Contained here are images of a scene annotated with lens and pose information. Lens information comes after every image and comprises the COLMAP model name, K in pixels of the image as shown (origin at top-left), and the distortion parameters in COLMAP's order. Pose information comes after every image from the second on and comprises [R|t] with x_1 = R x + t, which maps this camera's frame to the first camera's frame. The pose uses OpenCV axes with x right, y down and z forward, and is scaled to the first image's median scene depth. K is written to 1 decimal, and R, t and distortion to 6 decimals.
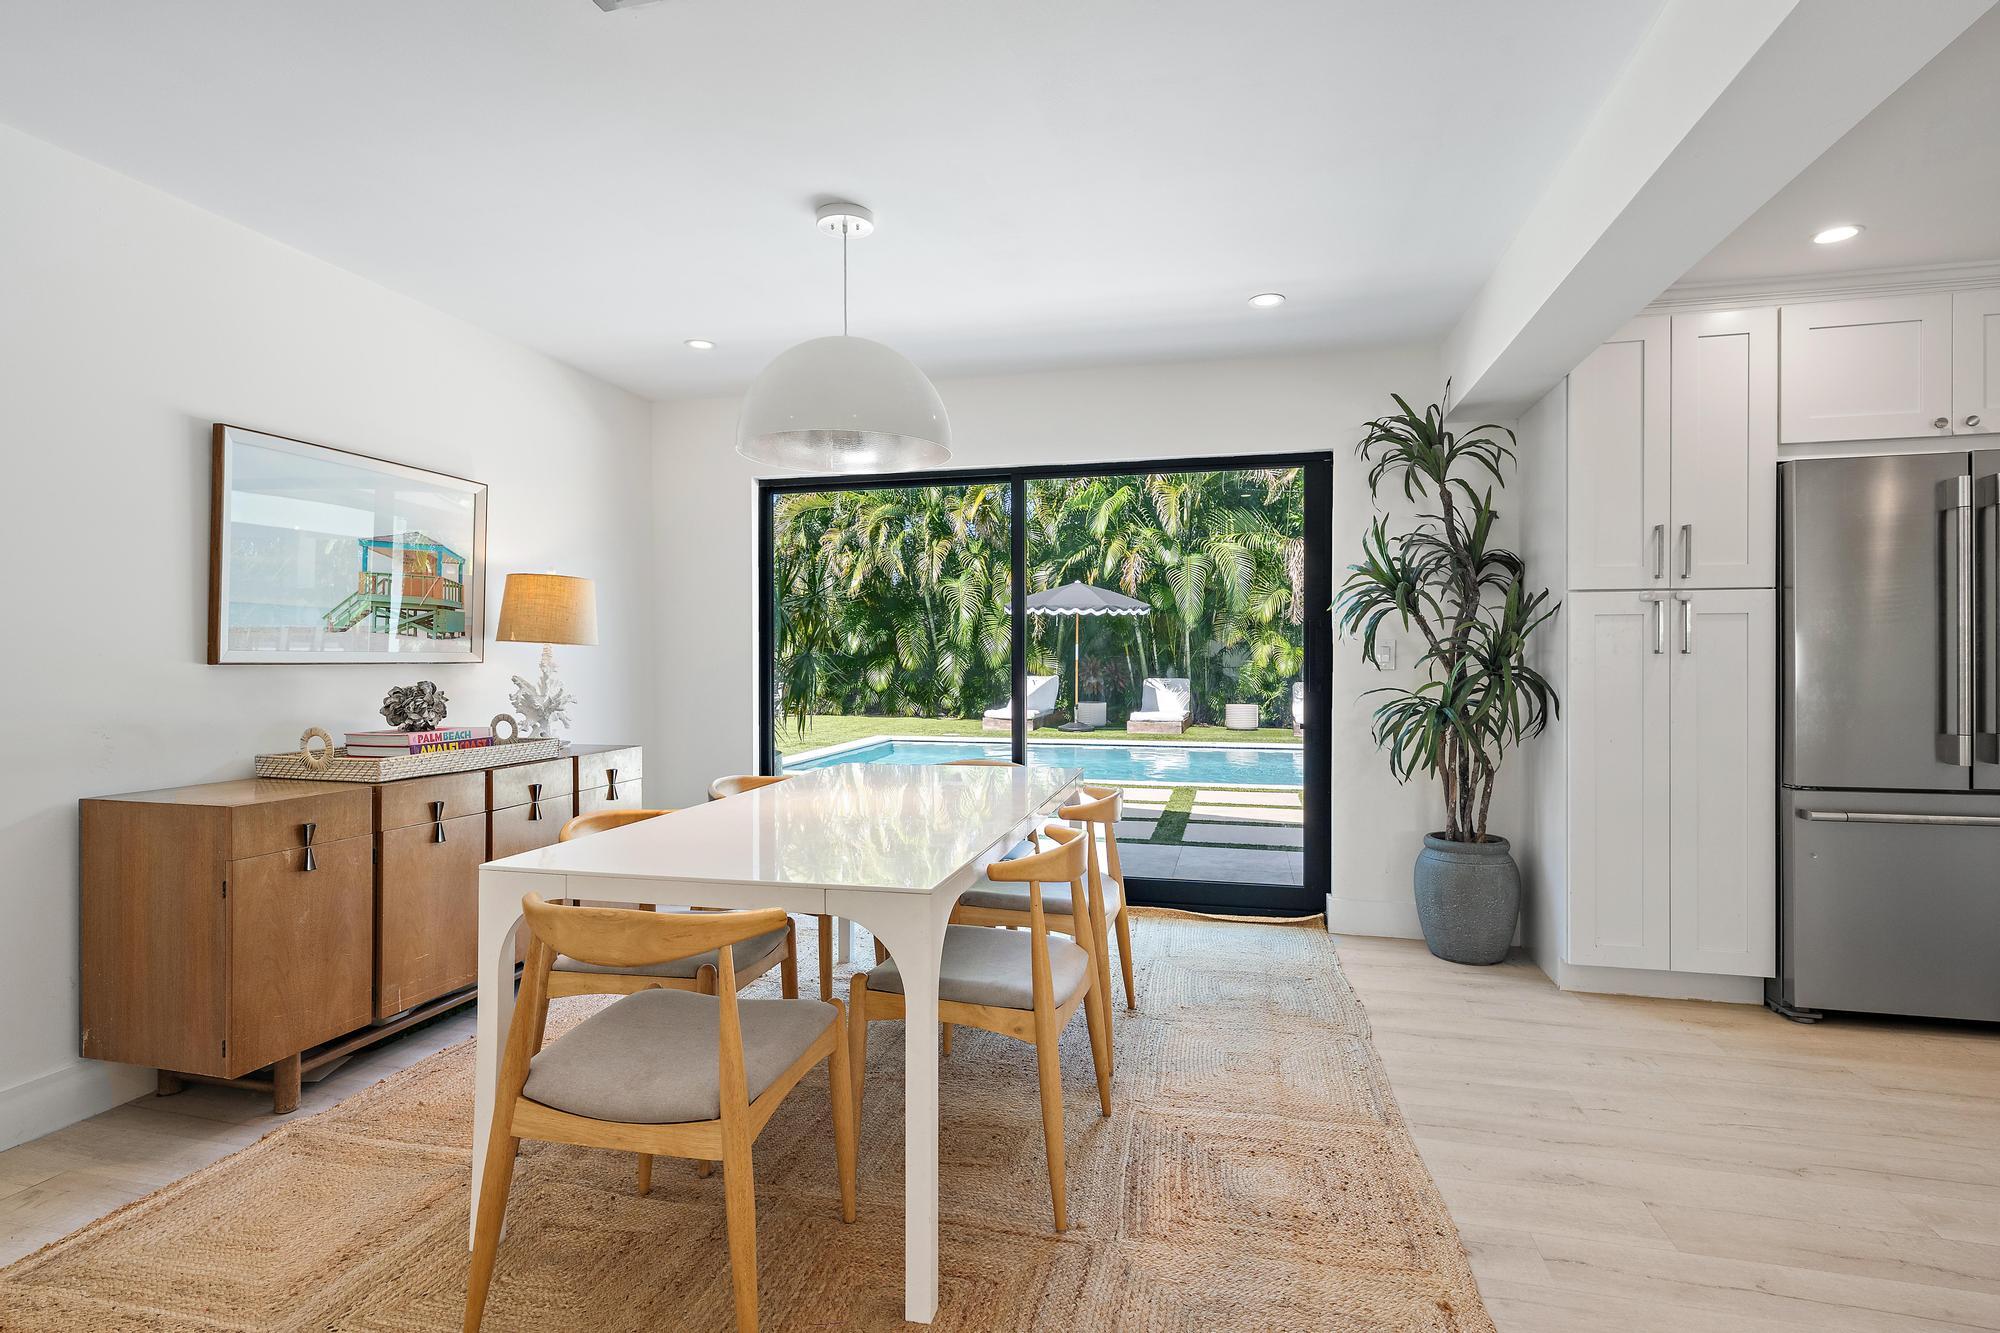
lens RADIAL K [[955.6, 0, 1005.5], [0, 955.6, 657.2], [0, 0, 1]] dist [-0.002235, -0.001071]
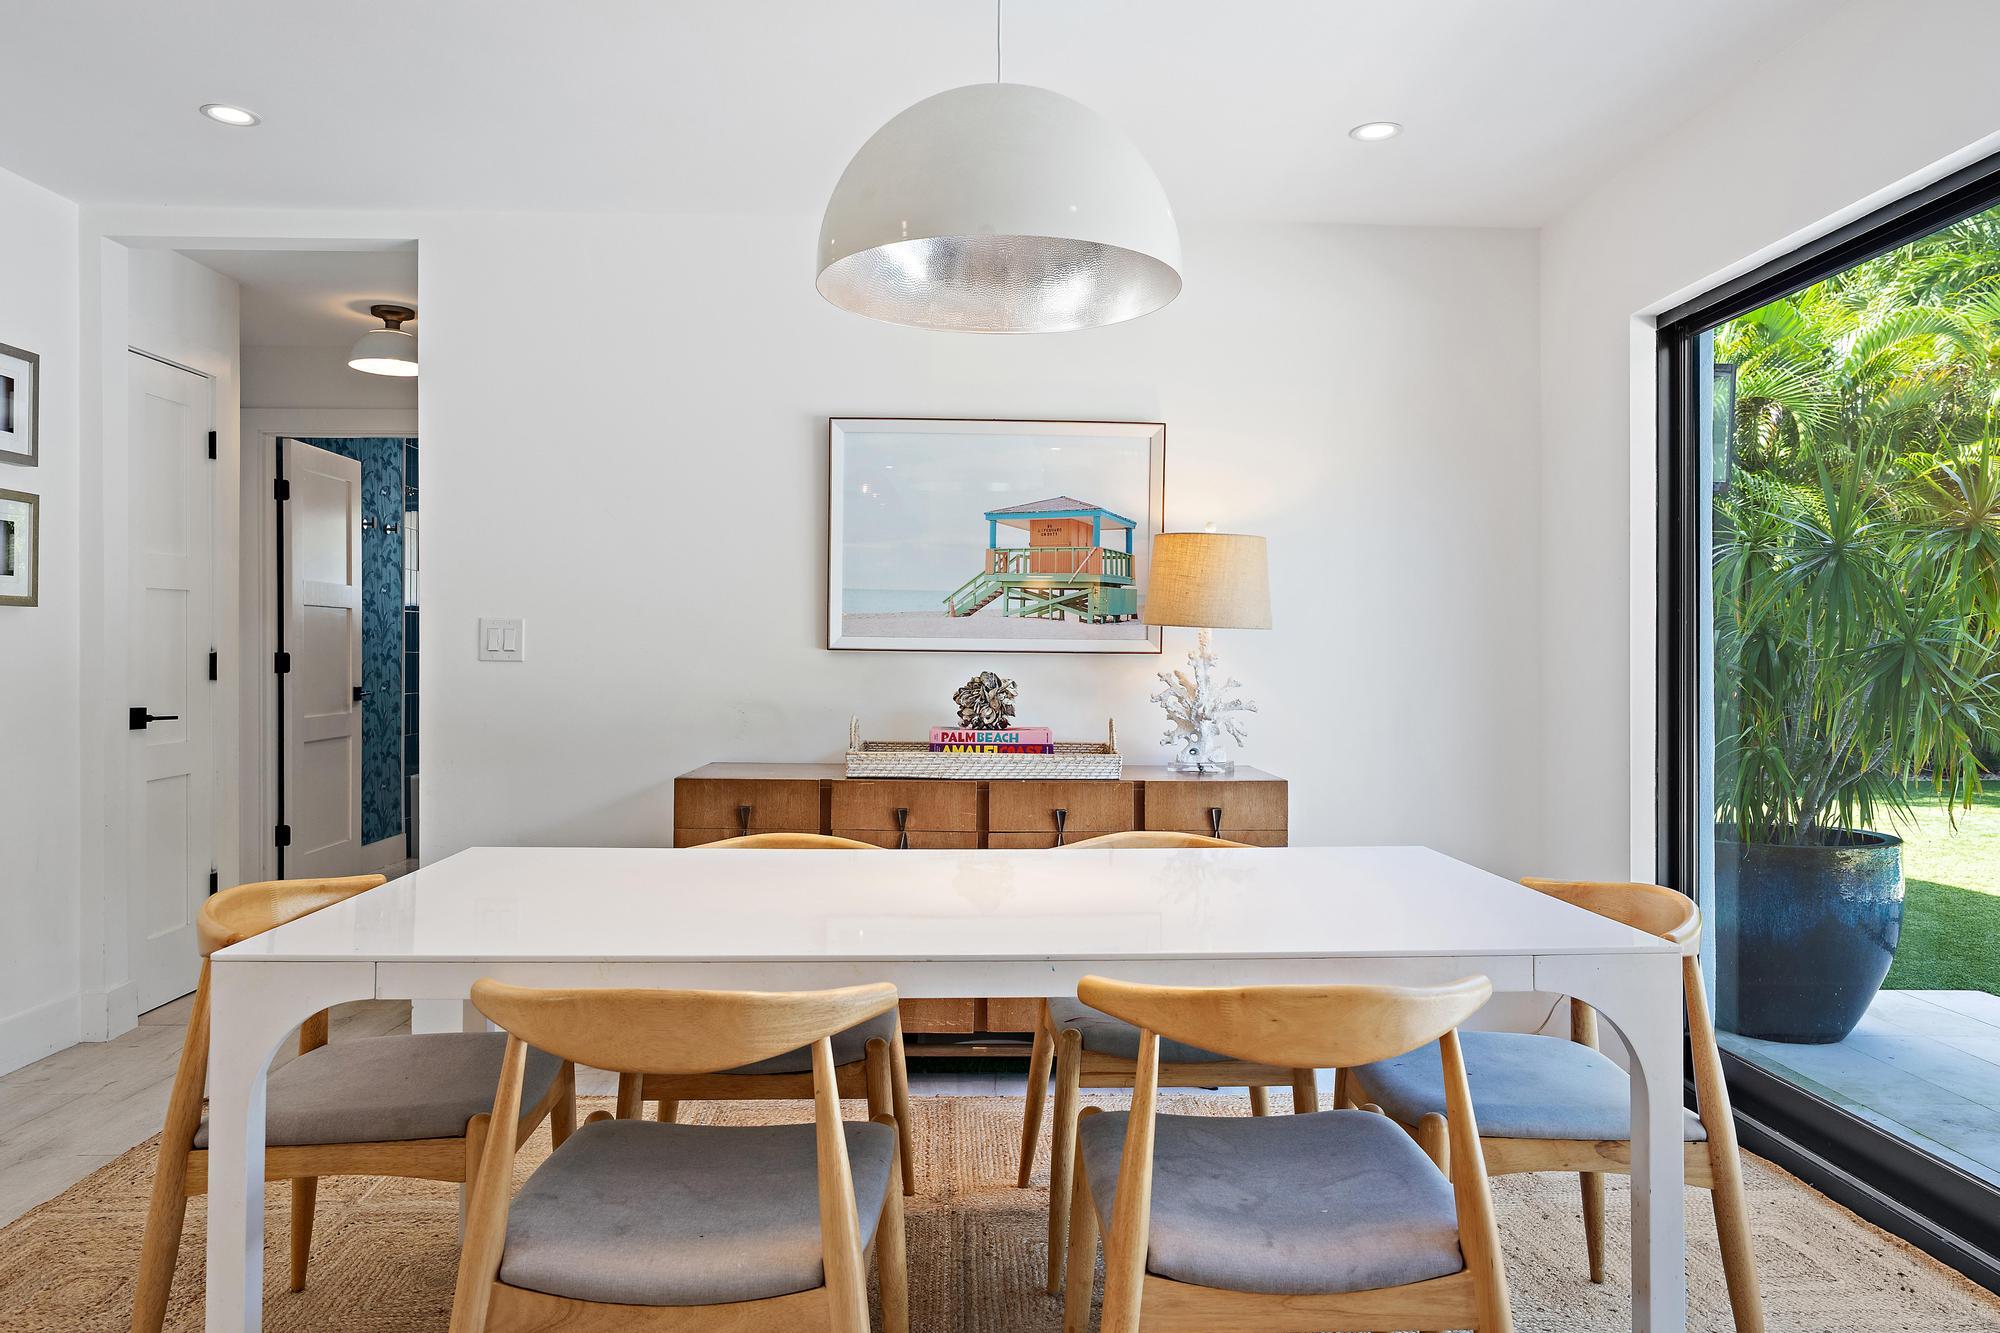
lens RADIAL K [[1340.3, 0, 995.0], [0, 1340.3, 664.5], [0, 0, 1]] dist [0.002490, 0.001020]
pose [[0.276883, 0.014495, -0.960794, 0.505923], [-0.009531, 0.999878, 0.012338, 0.003325], [0.960856, 0.005741, 0.276987, 0.615011]]
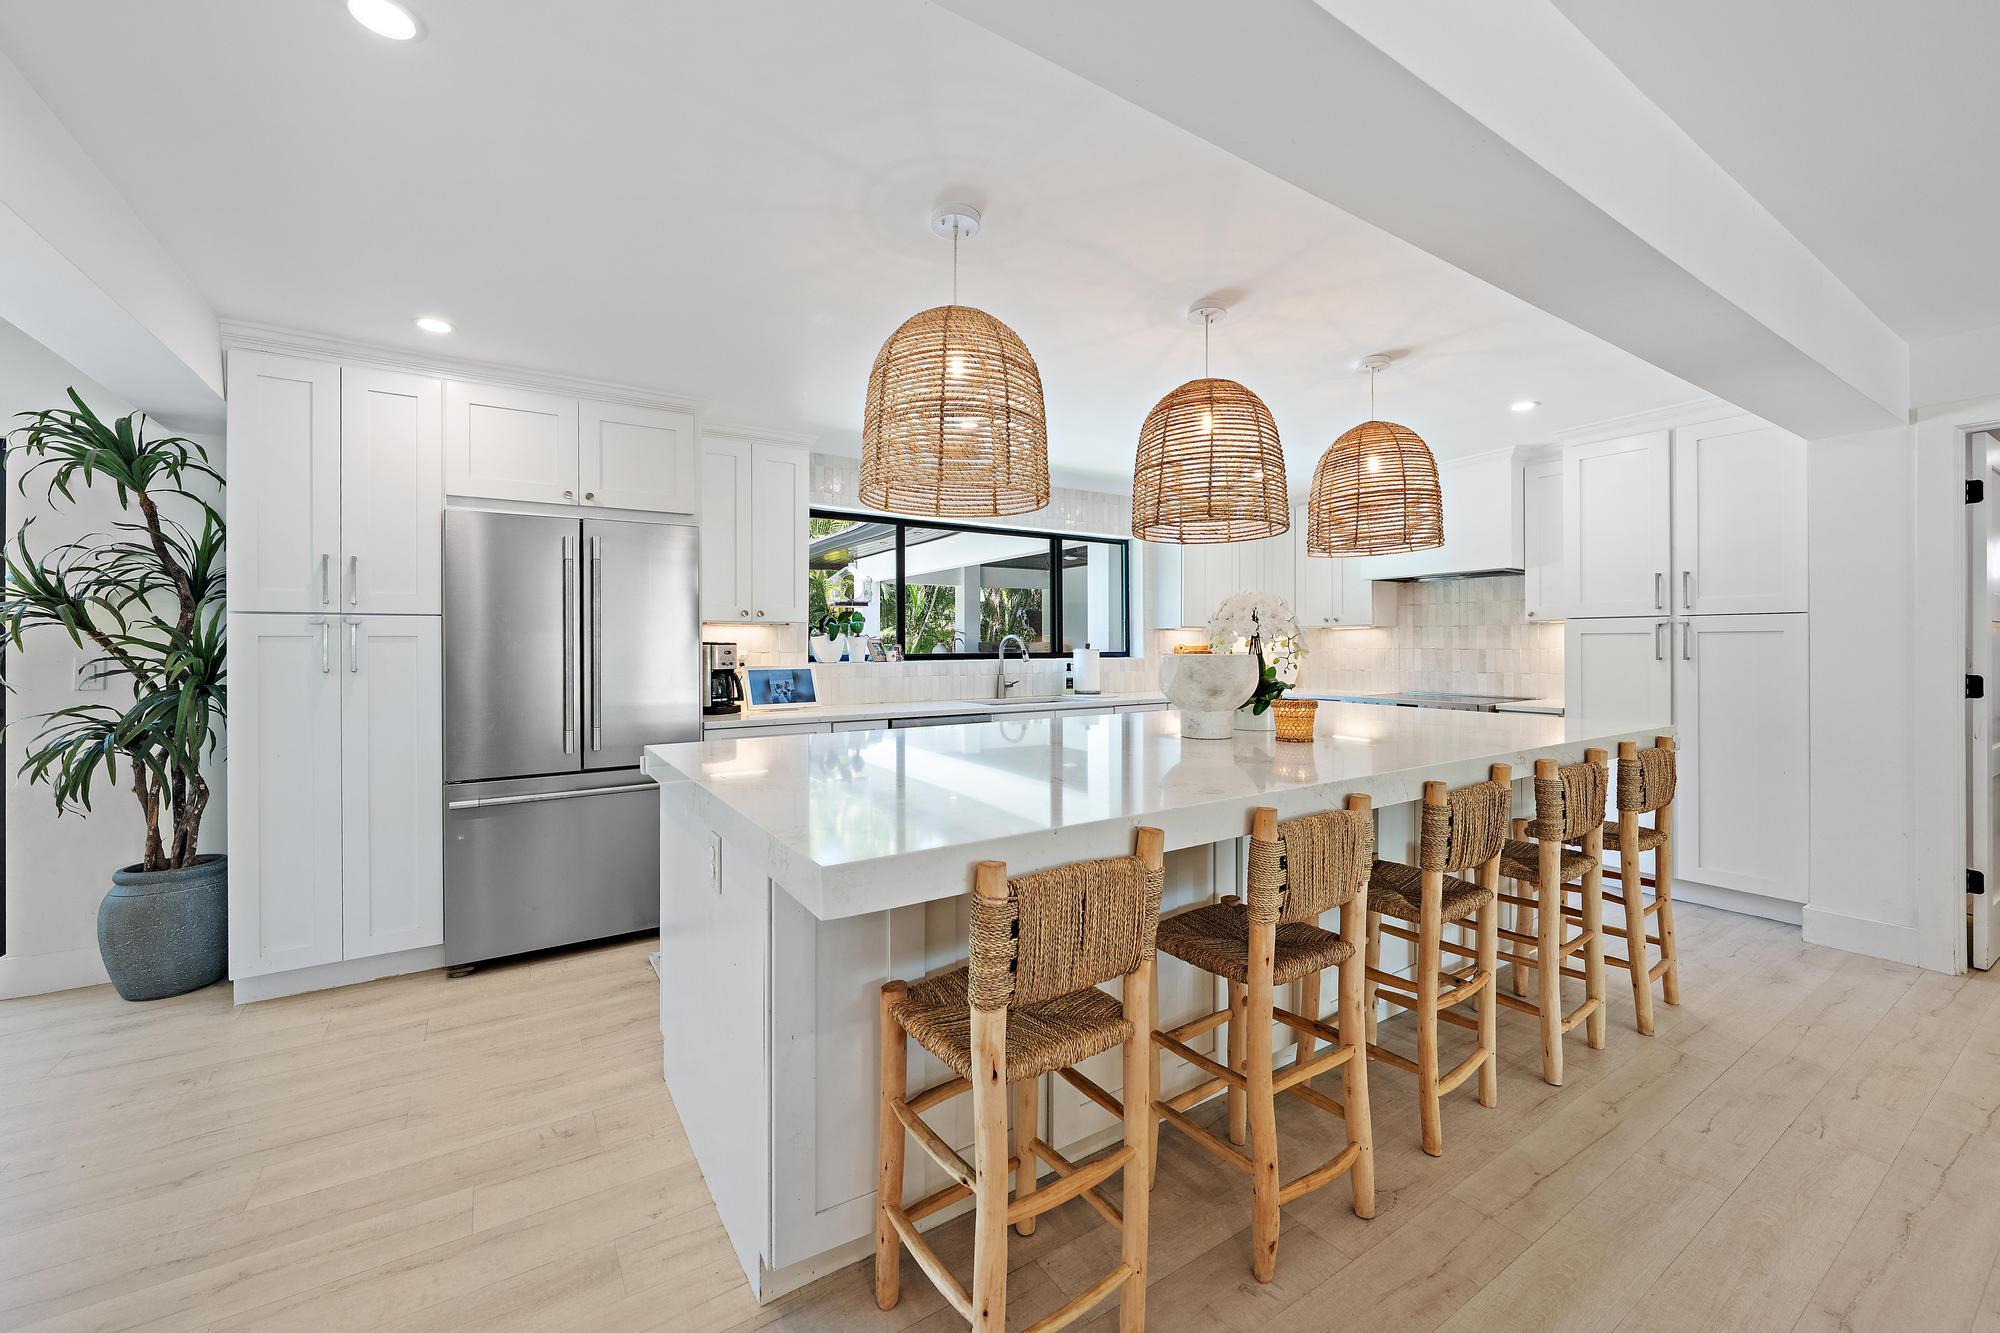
lens RADIAL K [[774.8, 0, 996.9], [0, 774.8, 646.6], [0, 0, 1]] dist [-0.000785, -0.001124]
pose [[0.680809, -0.001316, 0.732460, 0.536387], [0.007714, 0.999956, -0.005374, -0.021978], [-0.732421, 0.009309, 0.680789, -0.155003]]
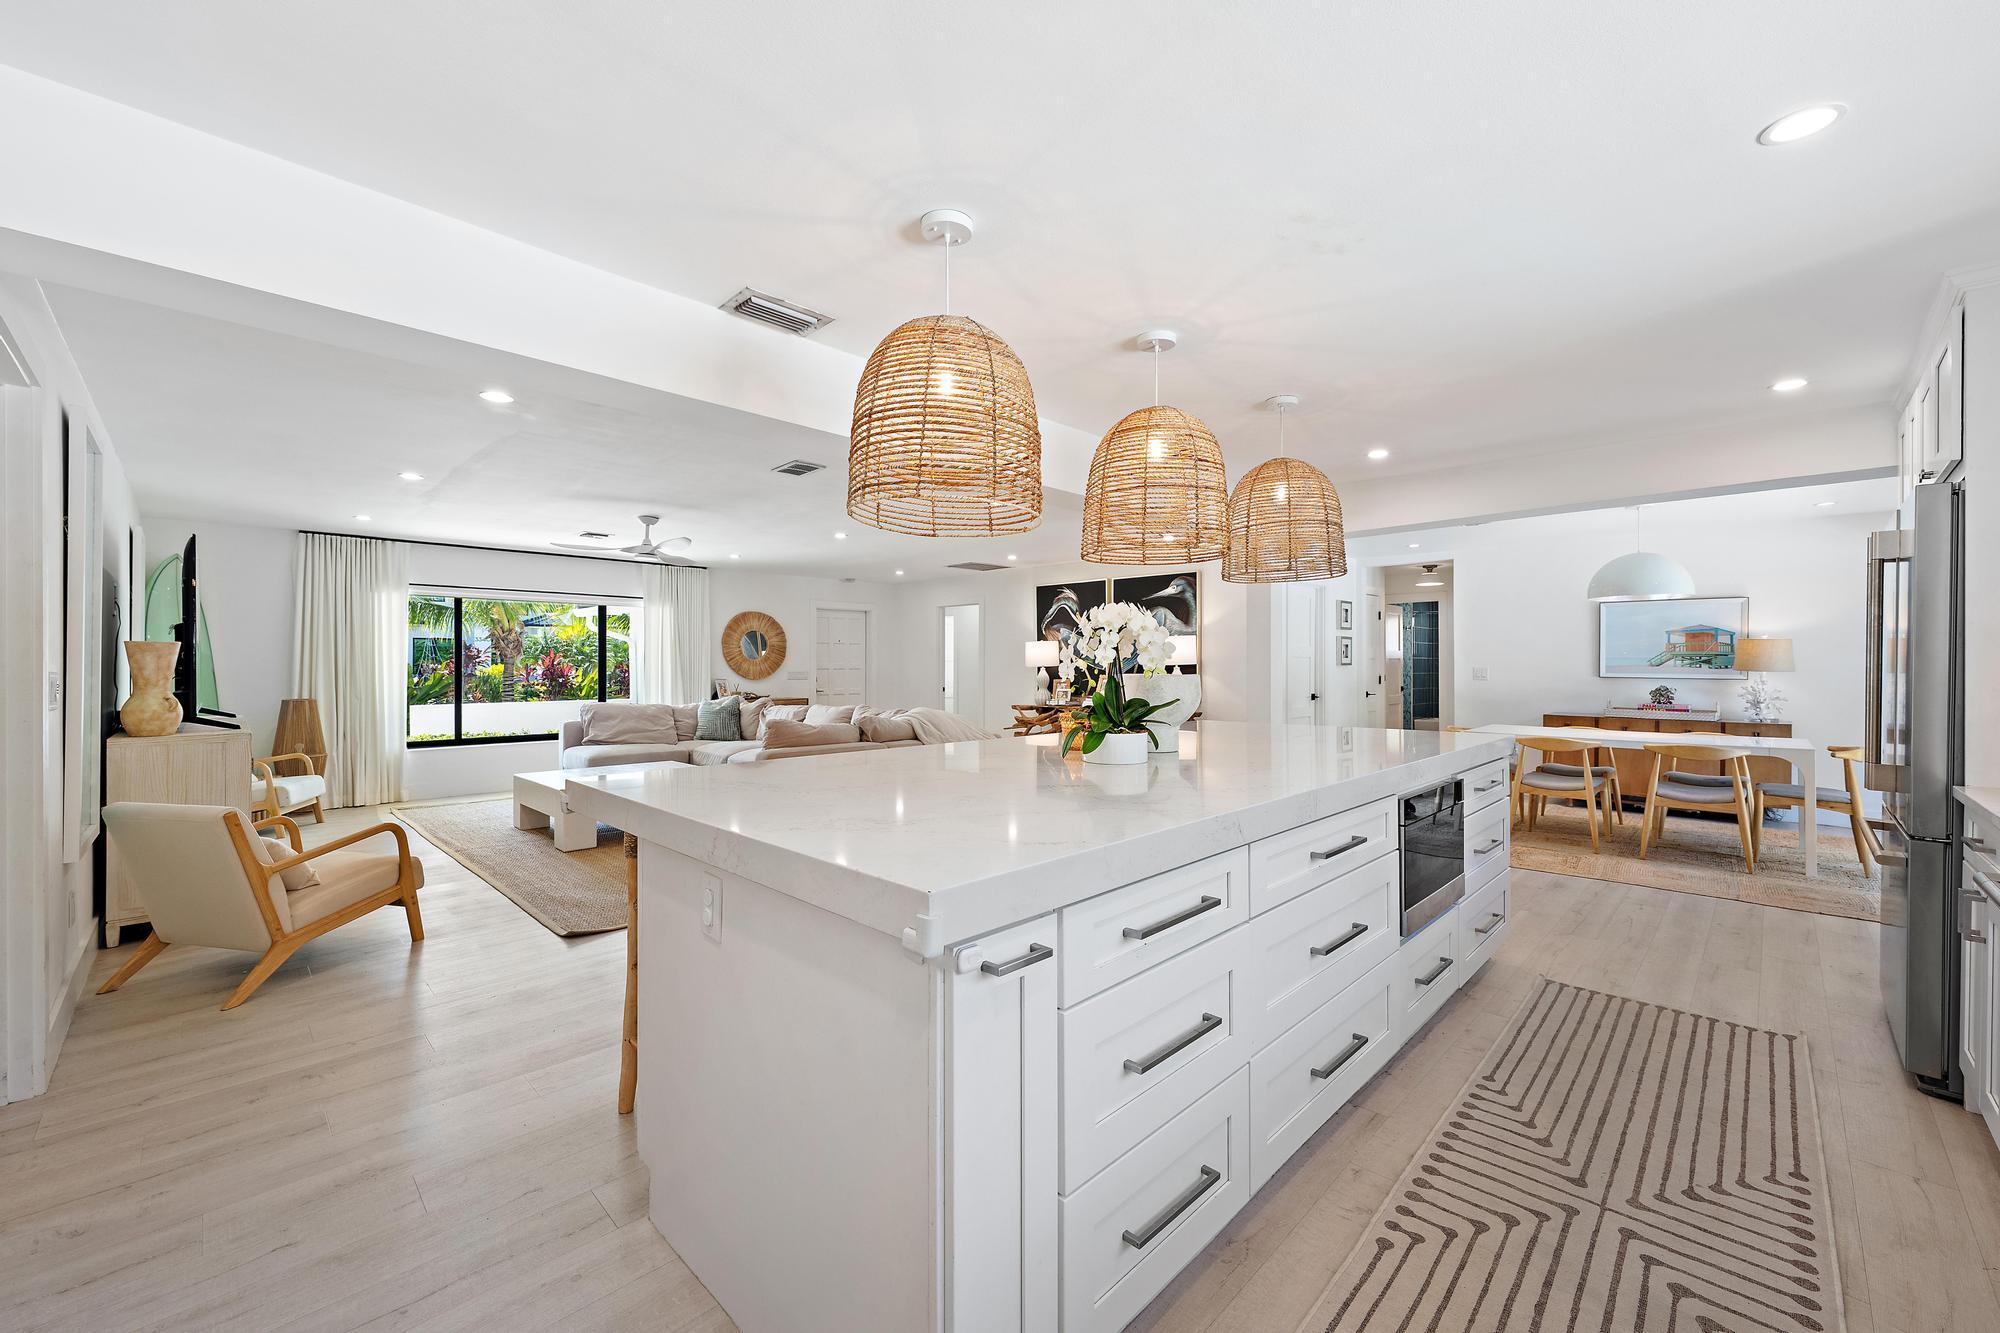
lens RADIAL K [[774.8, 0, 1006.8], [0, 774.8, 665.9], [0, 0, 1]] dist [-0.000785, -0.001124]
pose [[-0.506008, 0.002565, -0.862525, 1.972980], [-0.004531, 0.999974, 0.005632, -0.029132], [0.862517, 0.006758, -0.505984, 0.474271]]
